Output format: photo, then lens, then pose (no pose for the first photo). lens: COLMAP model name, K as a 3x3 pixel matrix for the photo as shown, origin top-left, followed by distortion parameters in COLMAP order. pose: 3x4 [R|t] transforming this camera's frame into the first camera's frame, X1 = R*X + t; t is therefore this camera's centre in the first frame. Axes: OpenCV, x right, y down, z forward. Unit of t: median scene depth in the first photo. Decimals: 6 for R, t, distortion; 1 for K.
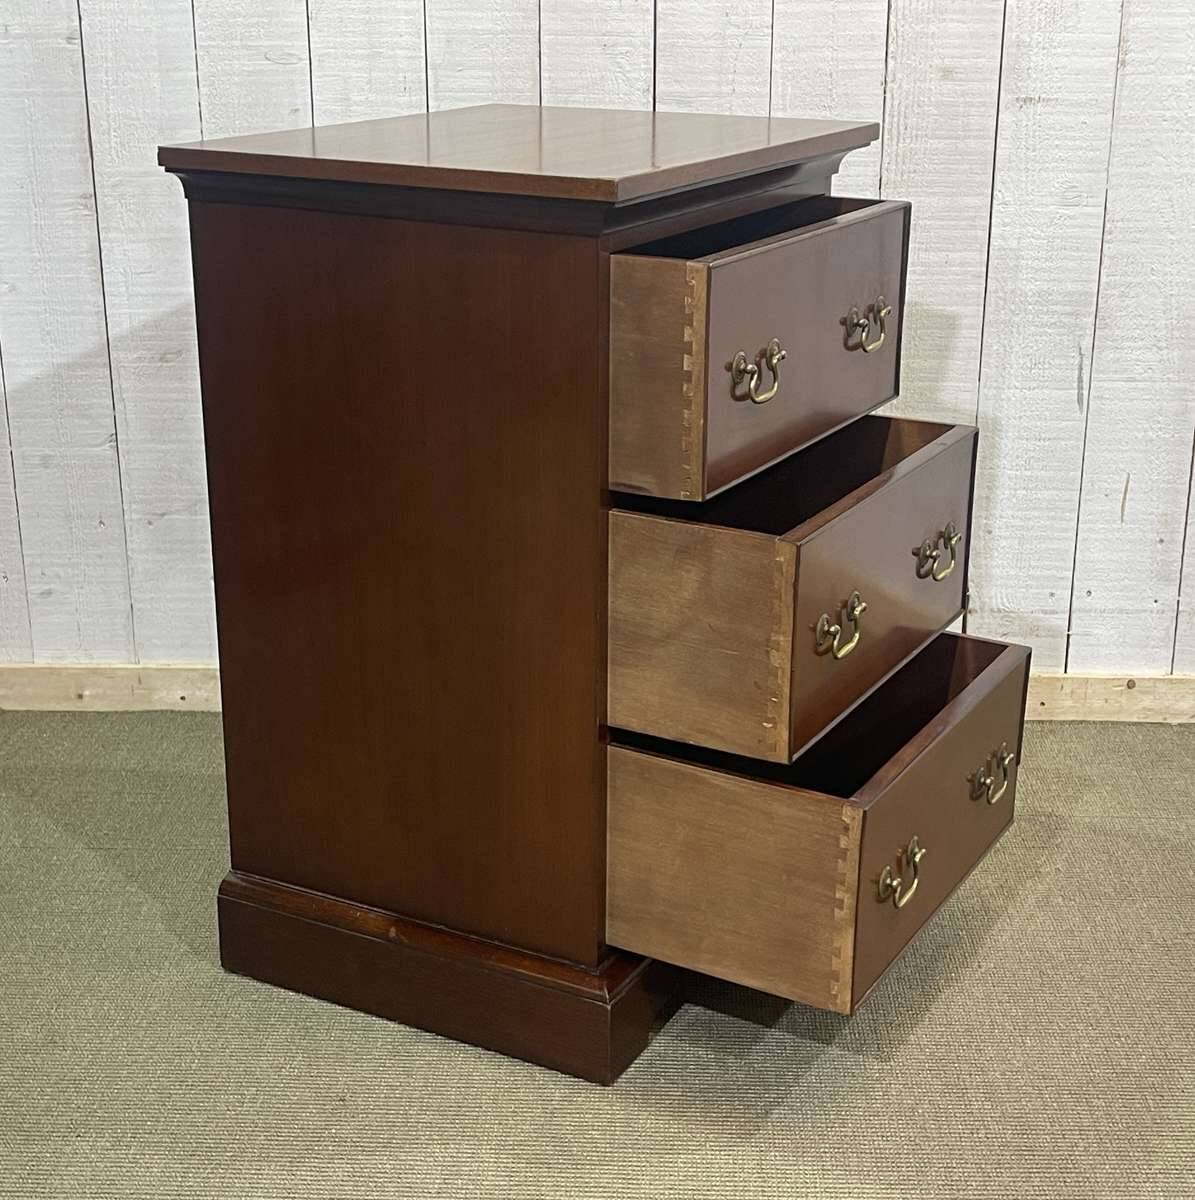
lens RADIAL K [[1876.0, 0, 552.4], [0, 1876.0, 596.5], [0, 0, 1]] dist [0.045760, 0.000000]
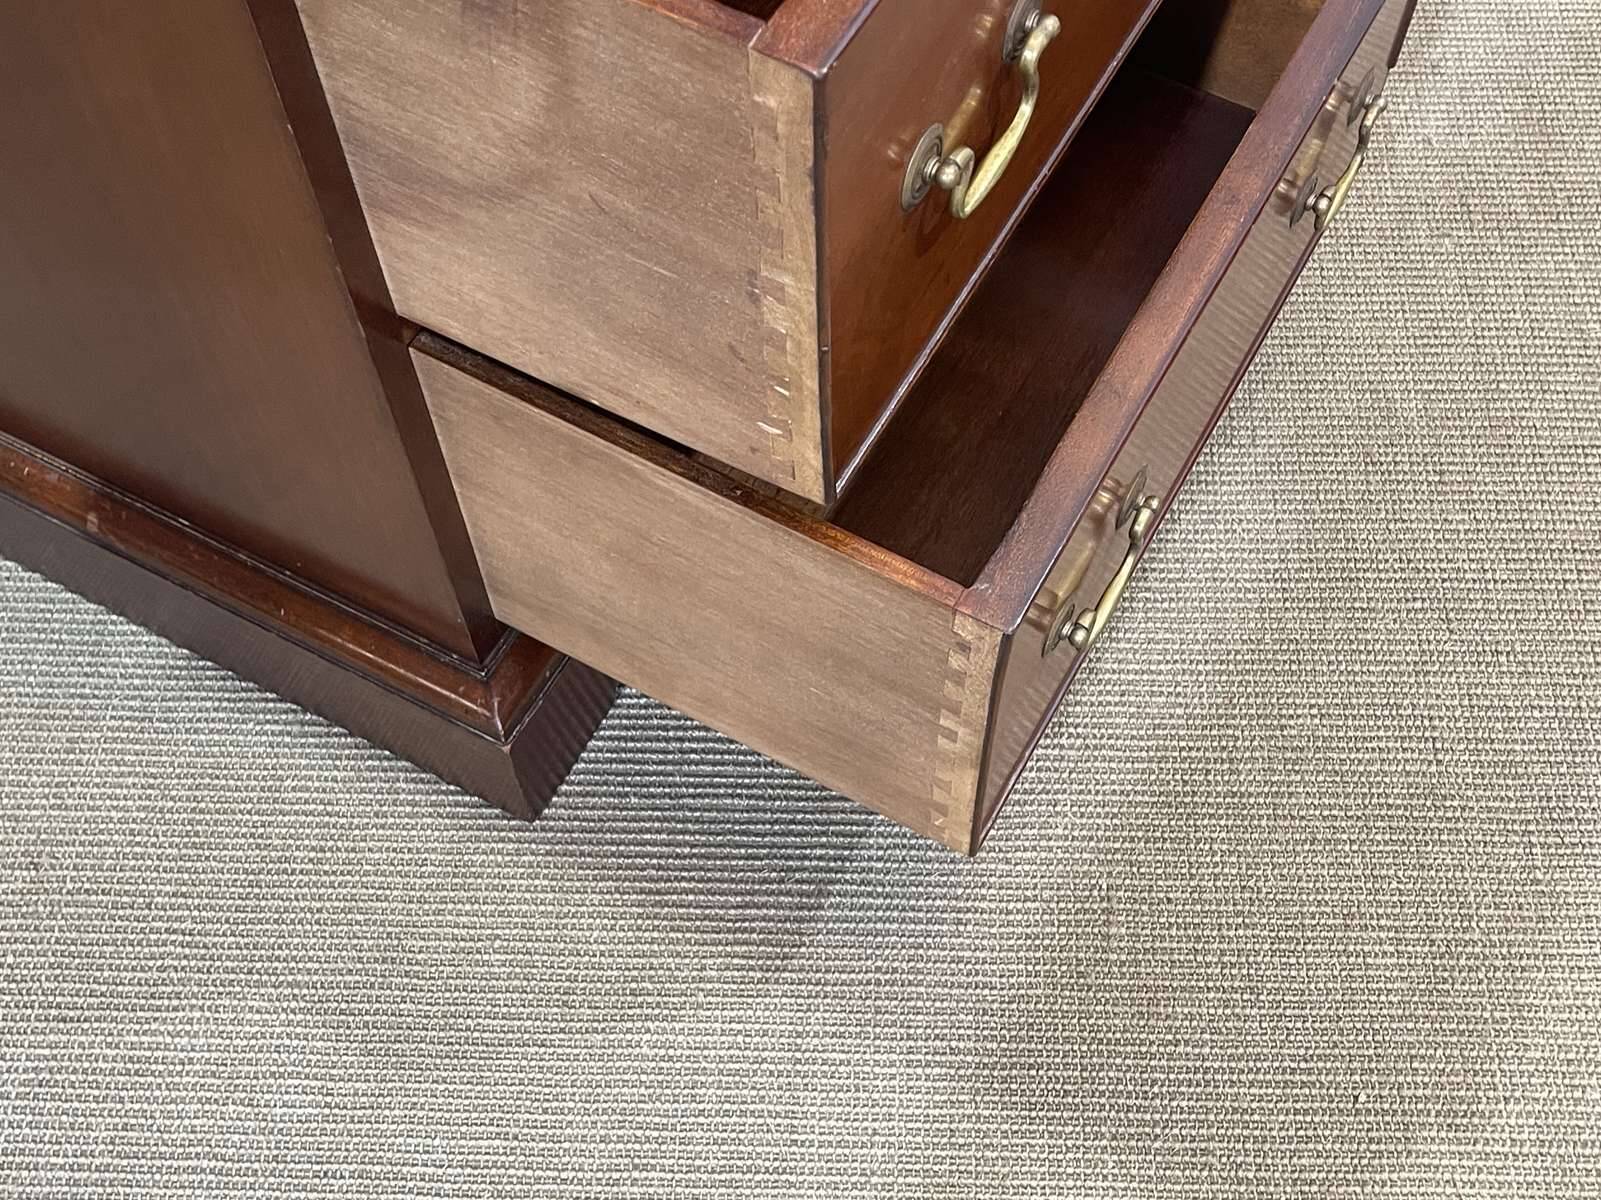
lens RADIAL K [[1961.2, 0, 810.2], [0, 1961.2, 604.6], [0, 0, 1]] dist [0.018097, 0.000000]
pose [[0.999434, -0.033637, -0.000398, 0.081172], [0.025634, 0.753870, 0.656523, -0.110960], [-0.021783, -0.656162, 0.754306, 0.449034]]
